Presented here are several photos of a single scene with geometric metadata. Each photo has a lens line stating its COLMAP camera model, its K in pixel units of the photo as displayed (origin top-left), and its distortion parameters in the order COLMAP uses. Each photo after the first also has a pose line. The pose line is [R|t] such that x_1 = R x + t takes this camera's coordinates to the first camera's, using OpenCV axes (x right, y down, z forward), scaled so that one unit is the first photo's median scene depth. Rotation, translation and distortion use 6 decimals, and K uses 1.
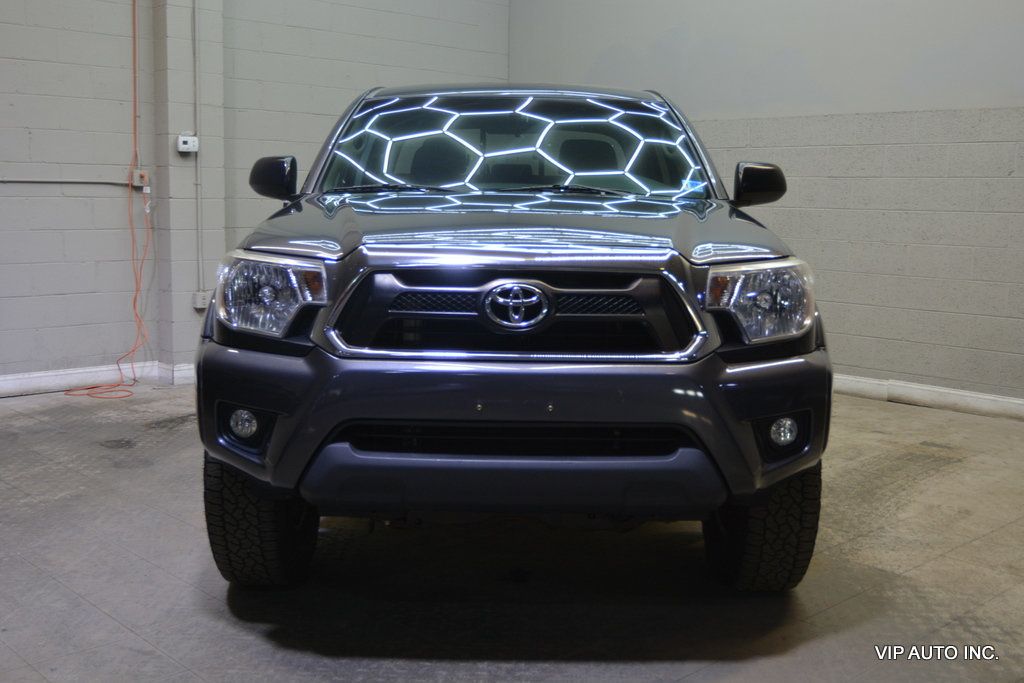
lens RADIAL K [[1115.9, 0, 527.0], [0, 1115.9, 352.5], [0, 0, 1]] dist [-0.005476, -0.009289]
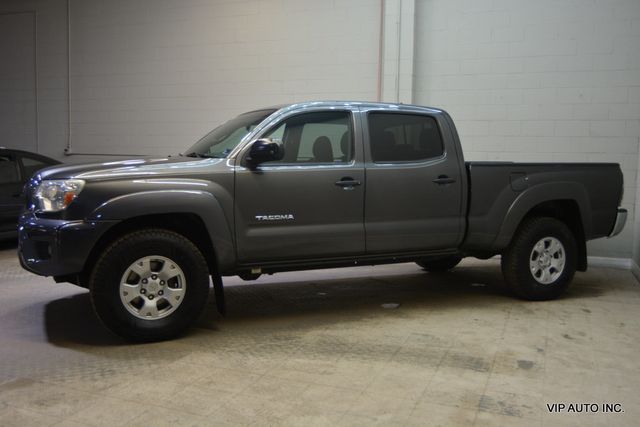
lens RADIAL K [[626.3, 0, 320.0], [0, 626.3, 213.5], [0, 0, 1]] dist [-0.016046, -0.008426]
pose [[0.395305, 0.069951, -0.915882, 0.857681], [-0.140591, 0.989955, 0.014928, -0.055359], [0.907727, 0.122863, 0.401169, 0.493609]]
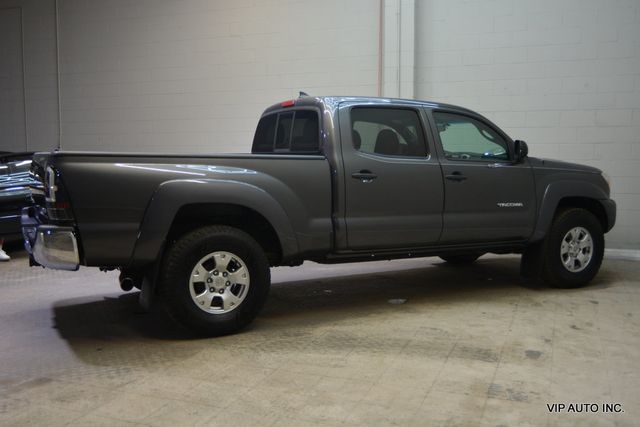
lens RADIAL K [[665.2, 0, 320.0], [0, 665.2, 213.5], [0, 0, 1]] dist [-0.014083, -0.010600]
pose [[0.401903, 0.064556, -0.913404, 0.898849], [-0.120107, 0.992610, 0.017306, -0.052799], [0.907771, 0.102751, 0.406687, 0.462504]]
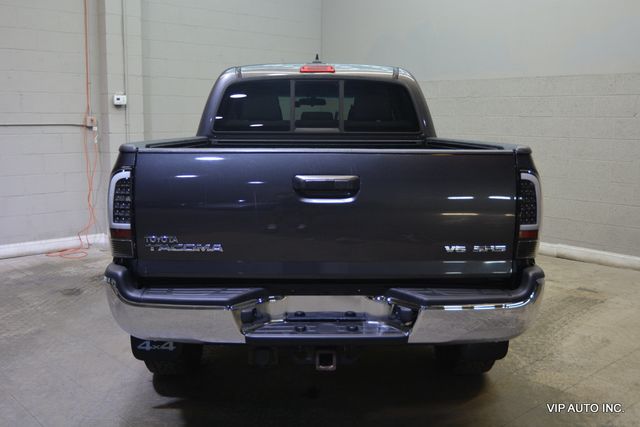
lens RADIAL K [[656.6, 0, 327.5], [0, 656.6, 218.3], [0, 0, 1]] dist [-0.006154, -0.007908]
pose [[0.999674, -0.004506, -0.025119, 0.022927], [0.004888, 0.999873, 0.015173, -0.033303], [0.025048, -0.015290, 0.999569, 0.063664]]
